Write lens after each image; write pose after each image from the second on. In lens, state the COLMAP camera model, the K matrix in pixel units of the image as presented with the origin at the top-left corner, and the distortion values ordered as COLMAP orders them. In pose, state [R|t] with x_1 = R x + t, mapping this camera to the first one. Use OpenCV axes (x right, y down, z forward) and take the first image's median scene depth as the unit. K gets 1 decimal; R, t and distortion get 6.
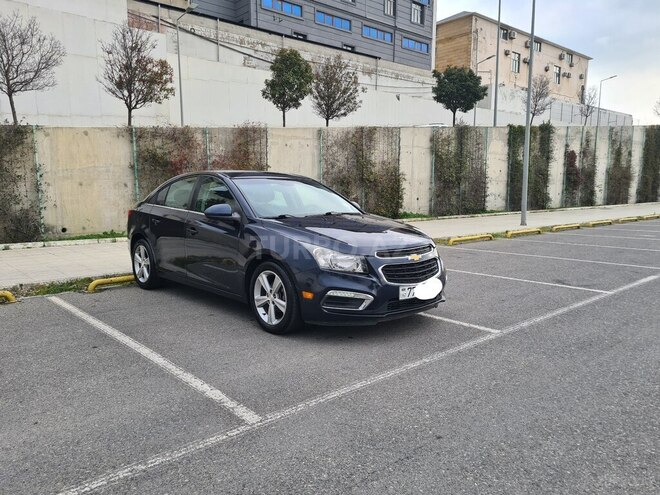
lens RADIAL K [[492.7, 0, 328.6], [0, 492.7, 249.7], [0, 0, 1]] dist [0.062552, -0.036650]
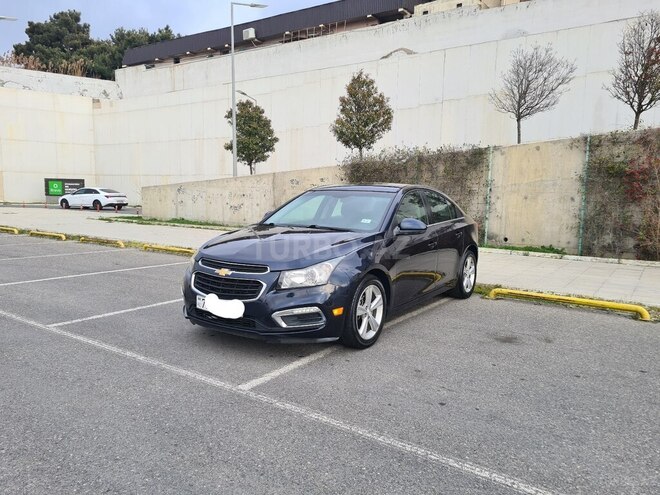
lens RADIAL K [[491.0, 0, 325.0], [0, 491.0, 255.1], [0, 0, 1]] dist [0.059329, -0.035352]
pose [[0.235972, 0.124717, -0.963723, 0.393064], [-0.143452, 0.985335, 0.092389, -0.045839], [0.961113, 0.116447, 0.250402, 0.330822]]
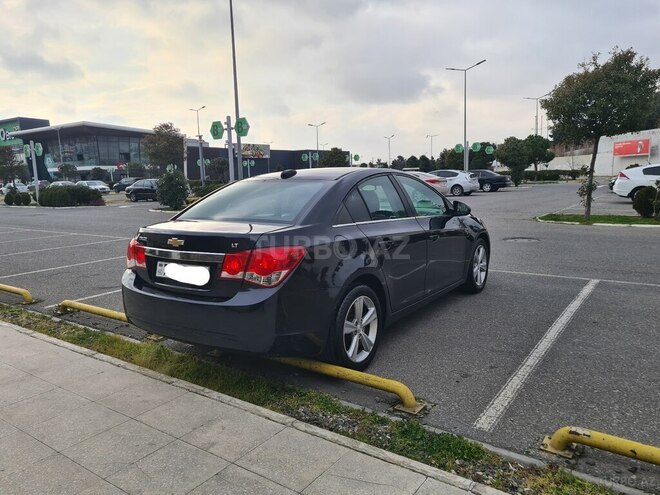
lens RADIAL K [[490.6, 0, 323.9], [0, 490.6, 243.9], [0, 0, 1]] dist [0.064381, -0.043148]
pose [[-0.215854, -0.128583, 0.967922, -0.469004], [0.150295, 0.975102, 0.163054, -0.085863], [-0.964789, 0.180670, -0.191154, 0.590676]]
